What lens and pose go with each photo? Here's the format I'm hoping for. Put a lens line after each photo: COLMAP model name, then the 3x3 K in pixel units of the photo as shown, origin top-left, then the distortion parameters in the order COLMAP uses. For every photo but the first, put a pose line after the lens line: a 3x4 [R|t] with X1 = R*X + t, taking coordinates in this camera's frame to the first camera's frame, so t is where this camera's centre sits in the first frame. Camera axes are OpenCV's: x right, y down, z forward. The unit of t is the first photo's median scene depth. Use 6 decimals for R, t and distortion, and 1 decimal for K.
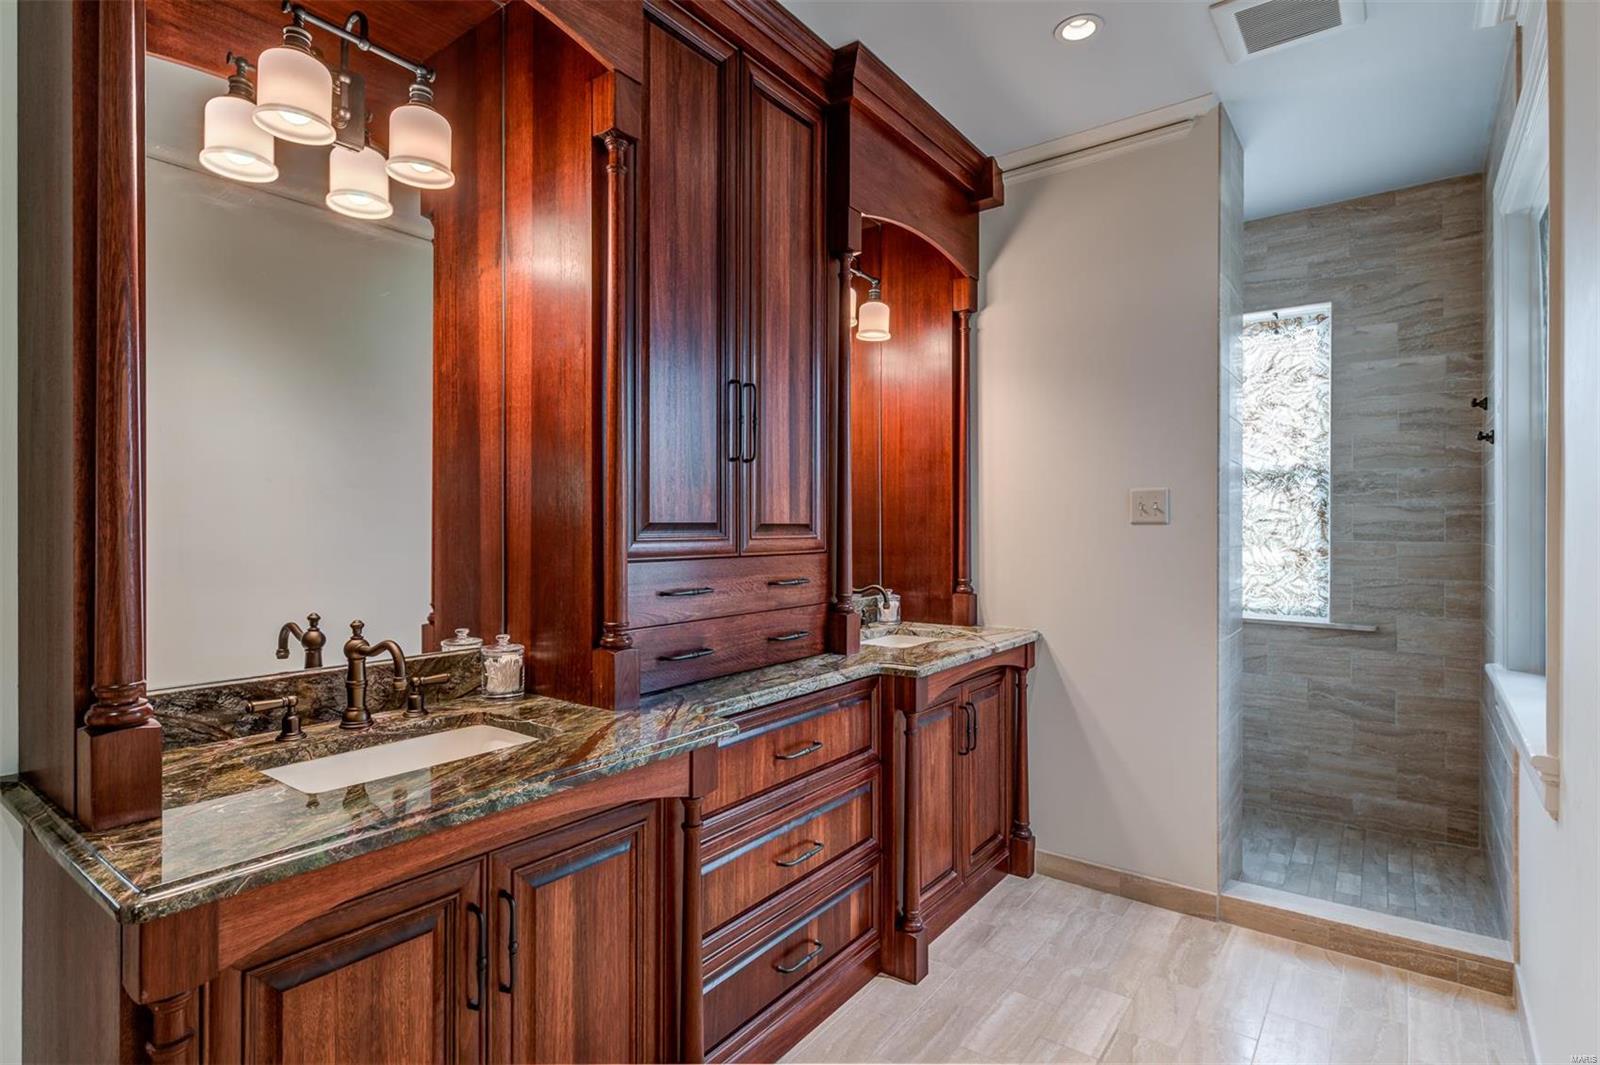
lens RADIAL K [[776.1, 0, 800.2], [0, 776.1, 527.8], [0, 0, 1]] dist [0.001190, -0.000821]
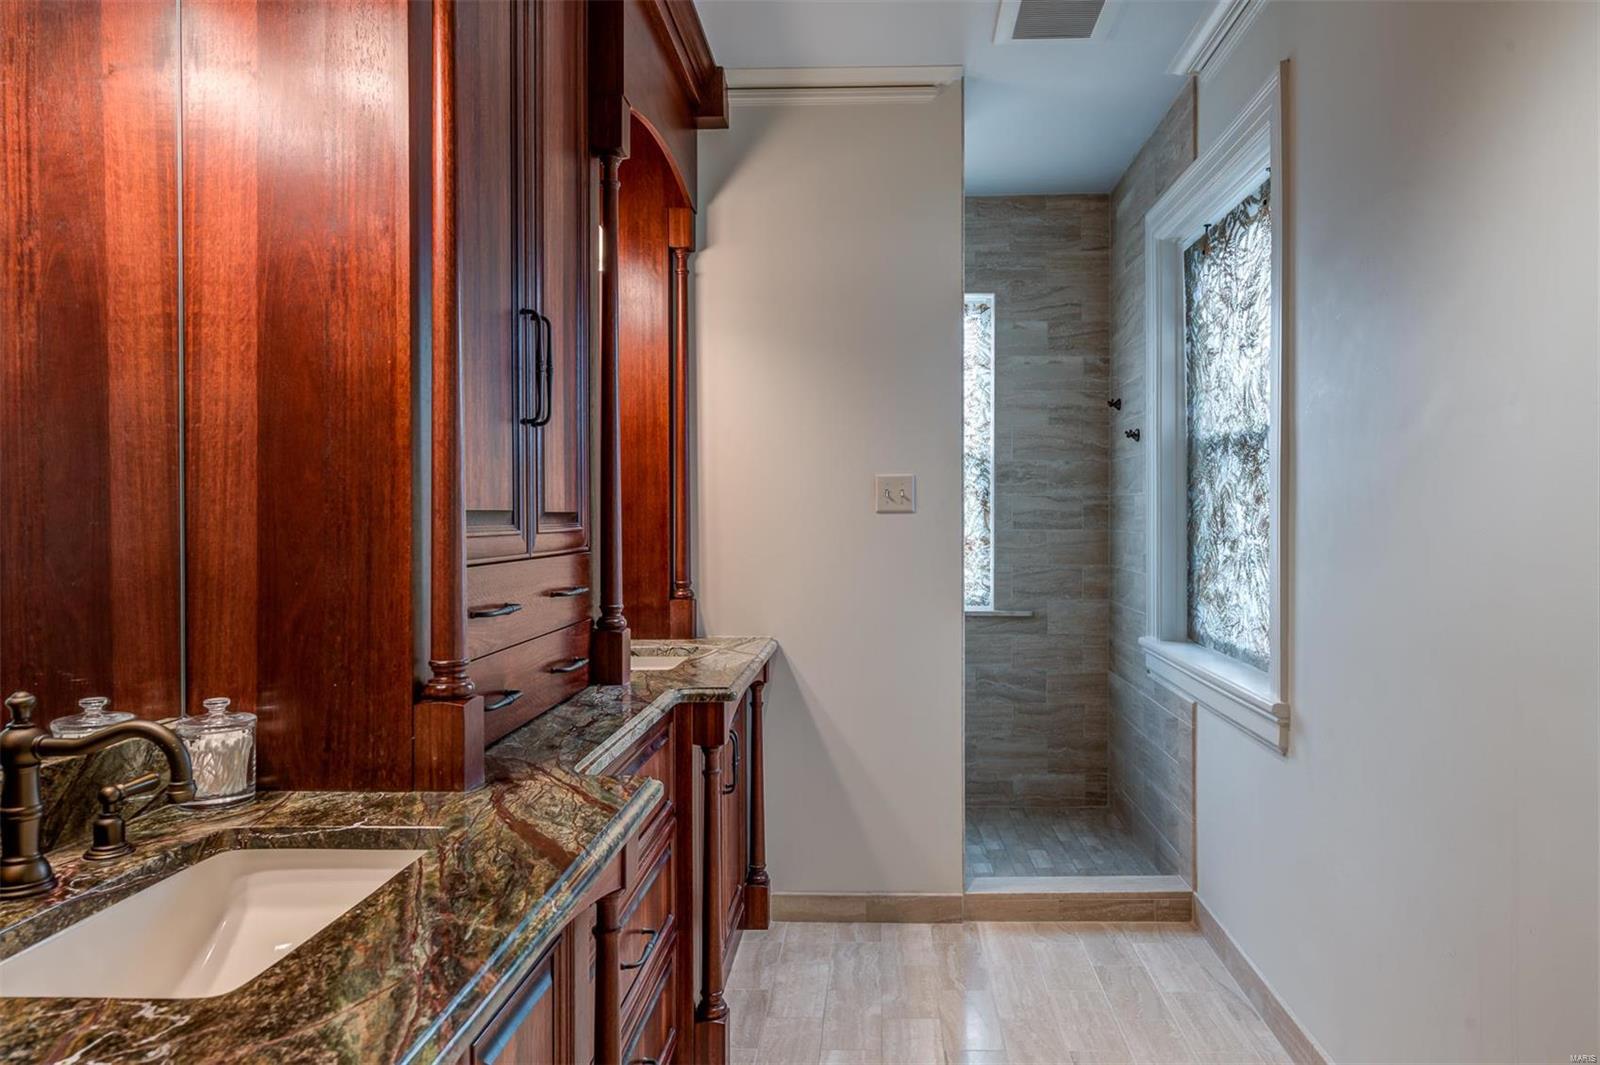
lens RADIAL K [[1003.6, 0, 802.1], [0, 1003.6, 525.8], [0, 0, 1]] dist [0.001038, -0.001805]
pose [[0.822272, -0.007448, 0.569047, -0.287880], [0.003667, 0.999963, 0.007789, 0.000646], [-0.569084, -0.004318, 0.822268, 0.071704]]
